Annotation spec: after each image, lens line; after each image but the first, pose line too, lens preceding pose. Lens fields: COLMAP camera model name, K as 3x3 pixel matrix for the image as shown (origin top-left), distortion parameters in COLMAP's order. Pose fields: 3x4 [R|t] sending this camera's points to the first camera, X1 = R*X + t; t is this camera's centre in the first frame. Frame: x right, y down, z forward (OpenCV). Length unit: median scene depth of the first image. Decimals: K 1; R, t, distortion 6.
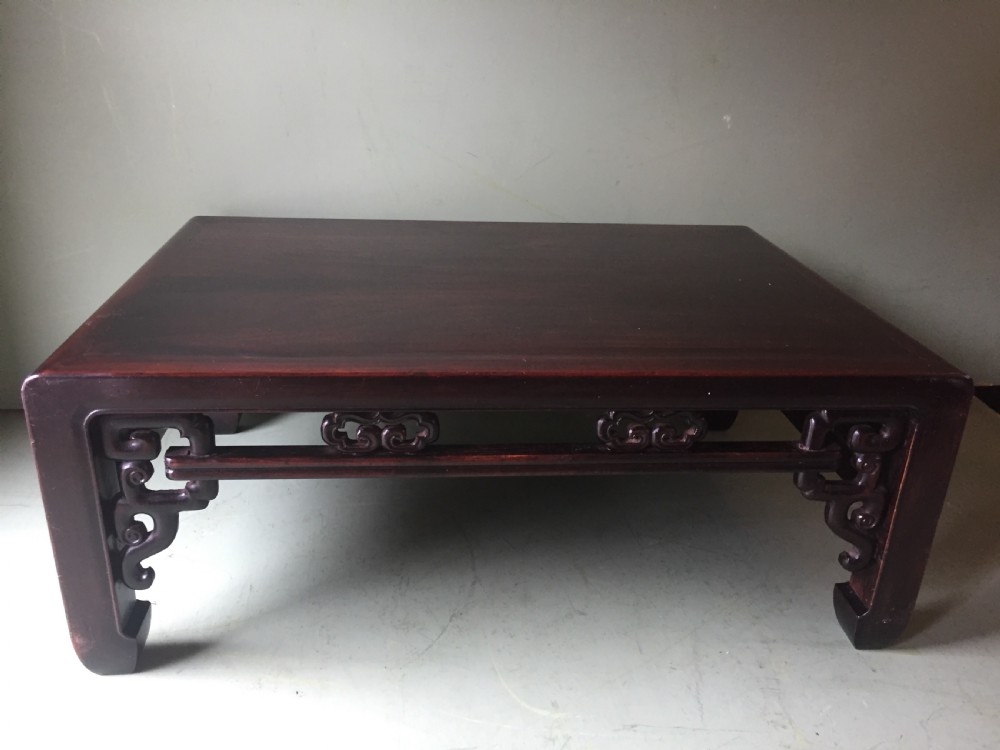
lens RADIAL K [[864.4, 0, 500.4], [0, 864.4, 384.6], [0, 0, 1]] dist [0.092479, -0.163450]
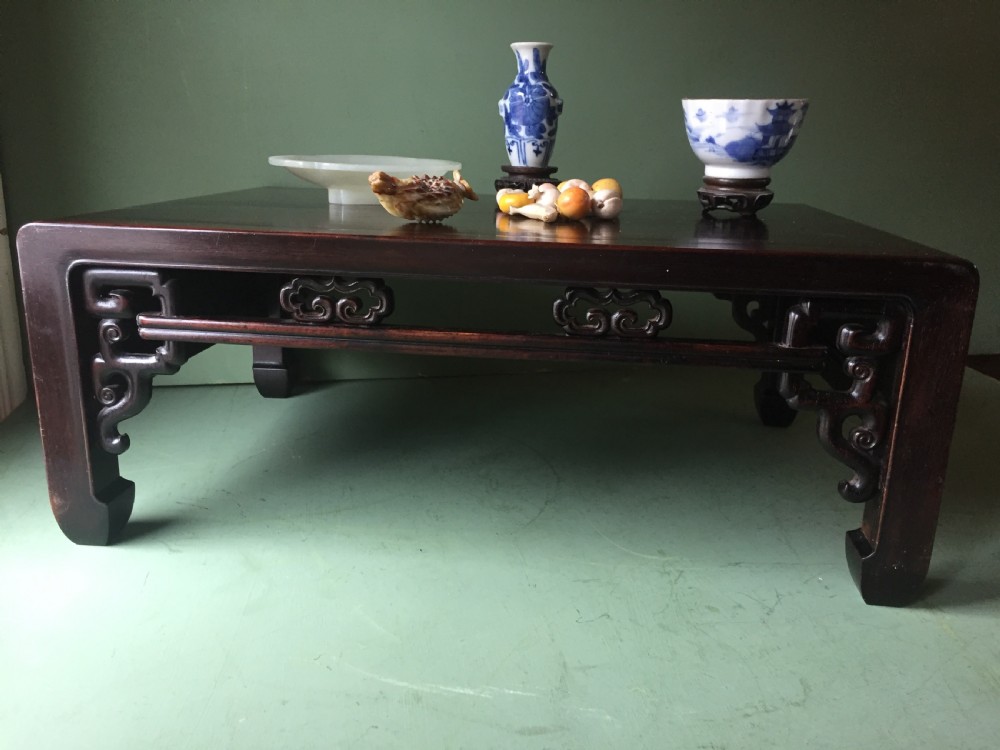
lens RADIAL K [[852.6, 0, 500.0], [0, 852.6, 375.0], [0, 0, 1]] dist [0.089324, -0.151453]
pose [[0.979914, 0.040700, -0.195225, 0.237649], [-0.068065, 0.988425, -0.135582, 0.250380], [0.187447, 0.146147, 0.971342, 0.072958]]
